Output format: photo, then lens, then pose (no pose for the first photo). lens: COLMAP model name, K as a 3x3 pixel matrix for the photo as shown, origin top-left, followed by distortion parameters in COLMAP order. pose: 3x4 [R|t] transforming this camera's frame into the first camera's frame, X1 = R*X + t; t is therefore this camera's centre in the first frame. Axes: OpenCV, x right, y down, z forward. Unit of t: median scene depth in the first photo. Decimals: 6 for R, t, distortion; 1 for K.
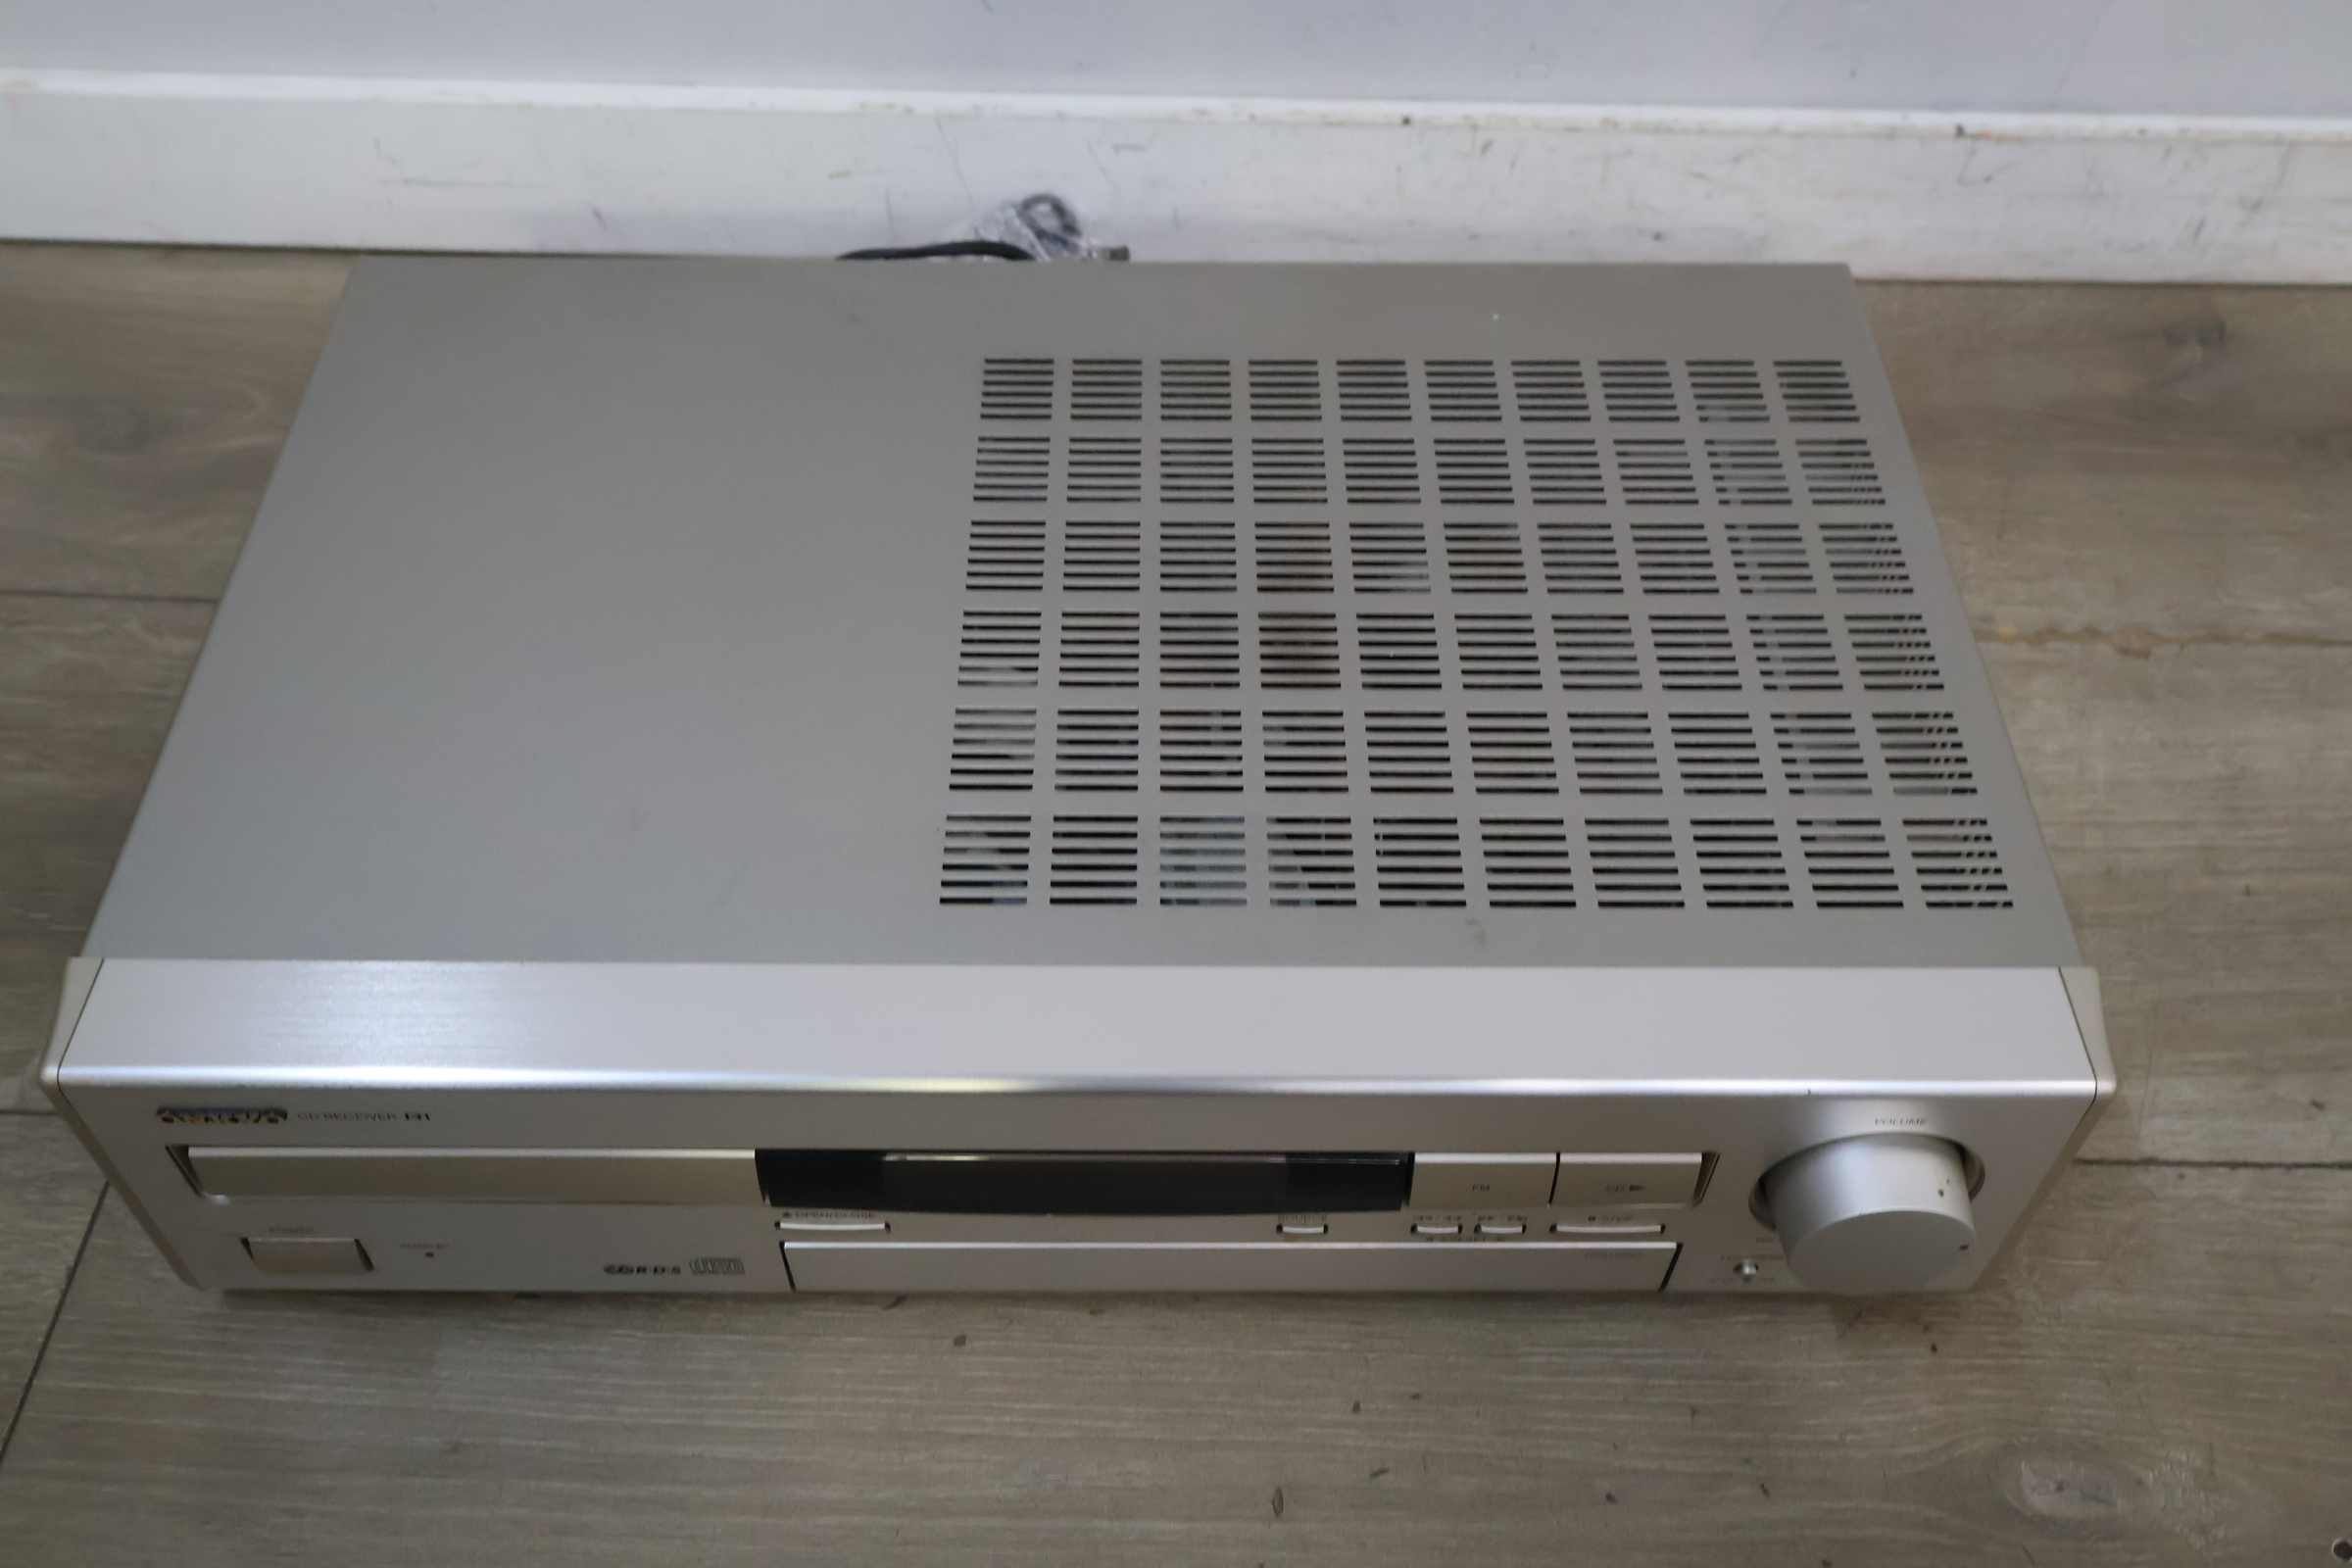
lens RADIAL K [[2163.5, 0, 1161.0], [0, 2163.5, 789.4], [0, 0, 1]] dist [0.010101, 0.000000]
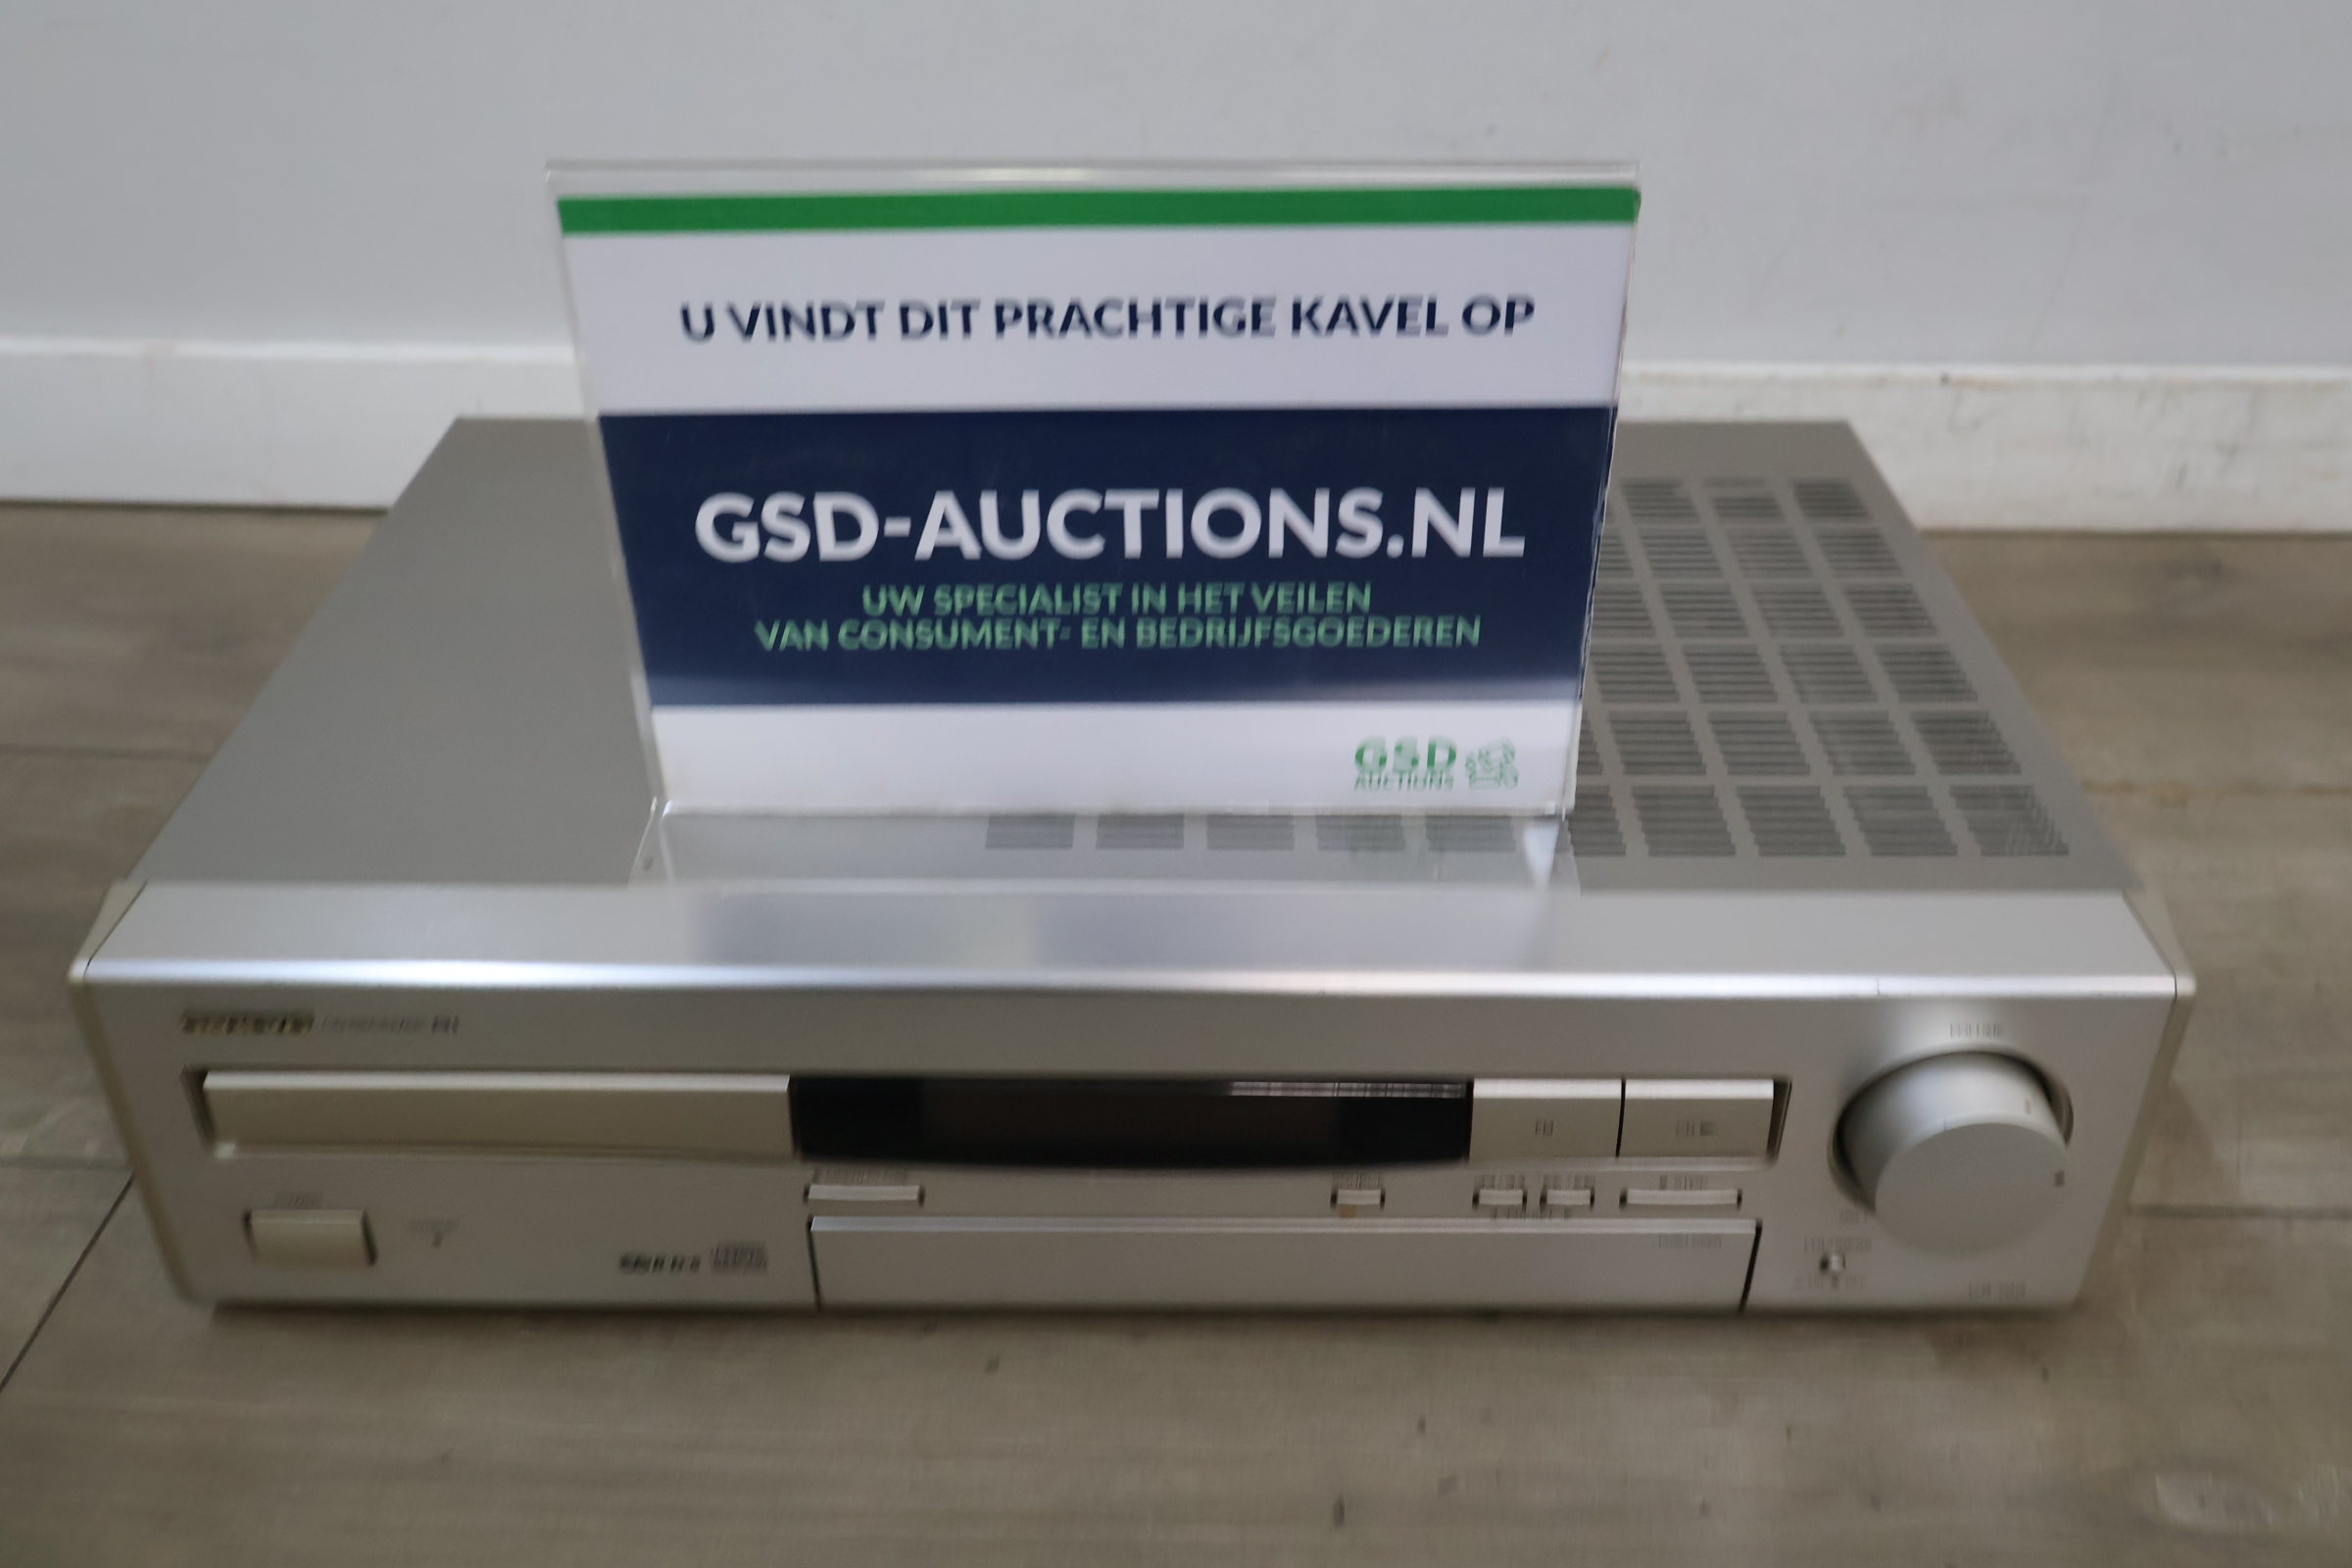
lens RADIAL K [[2163.5, 0, 1169.2], [0, 2163.5, 779.2], [0, 0, 1]] dist [0.010101, 0.000000]
pose [[0.999921, -0.000733, -0.012525, -0.005263], [-0.002993, 0.955511, -0.294939, 0.293816], [0.012184, 0.294953, 0.955434, 0.037149]]
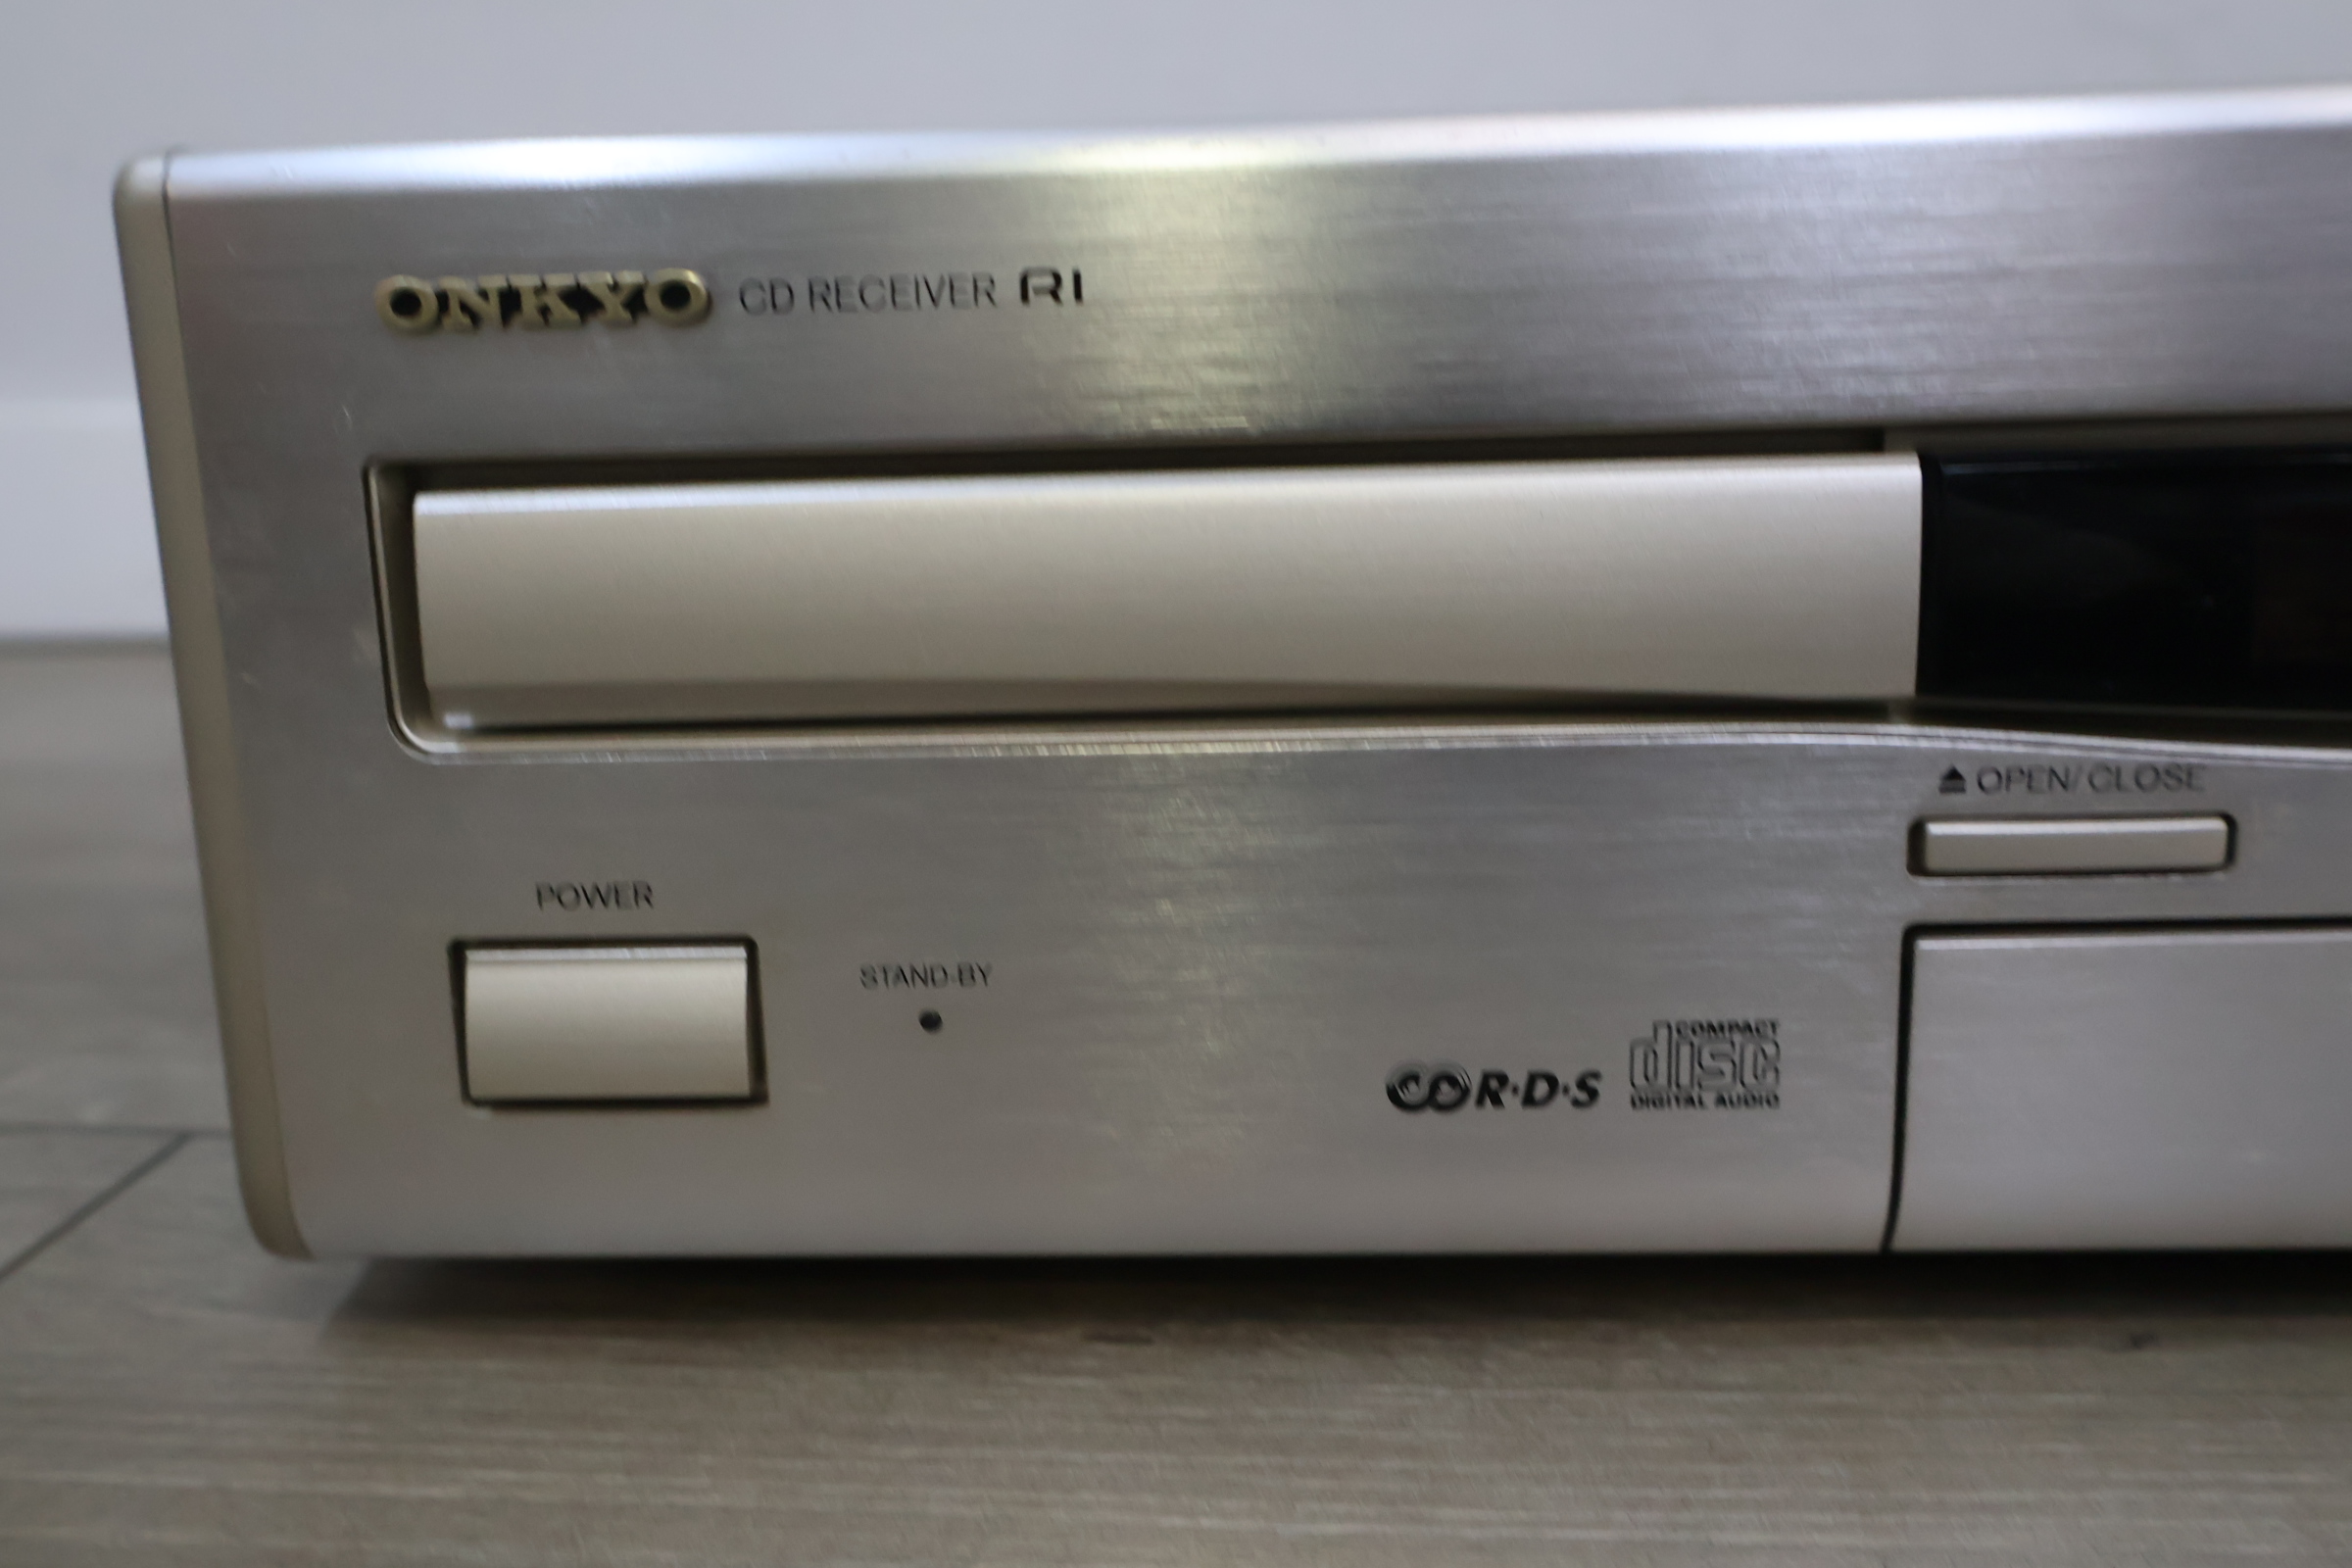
lens RADIAL K [[2163.5, 0, 1172.4], [0, 2163.5, 746.9], [0, 0, 1]] dist [0.010101, 0.000000]
pose [[0.997867, -0.029484, -0.058241, -0.266333], [-0.011237, 0.801291, -0.598170, 0.387244], [0.064304, 0.597548, 0.799250, 0.663734]]
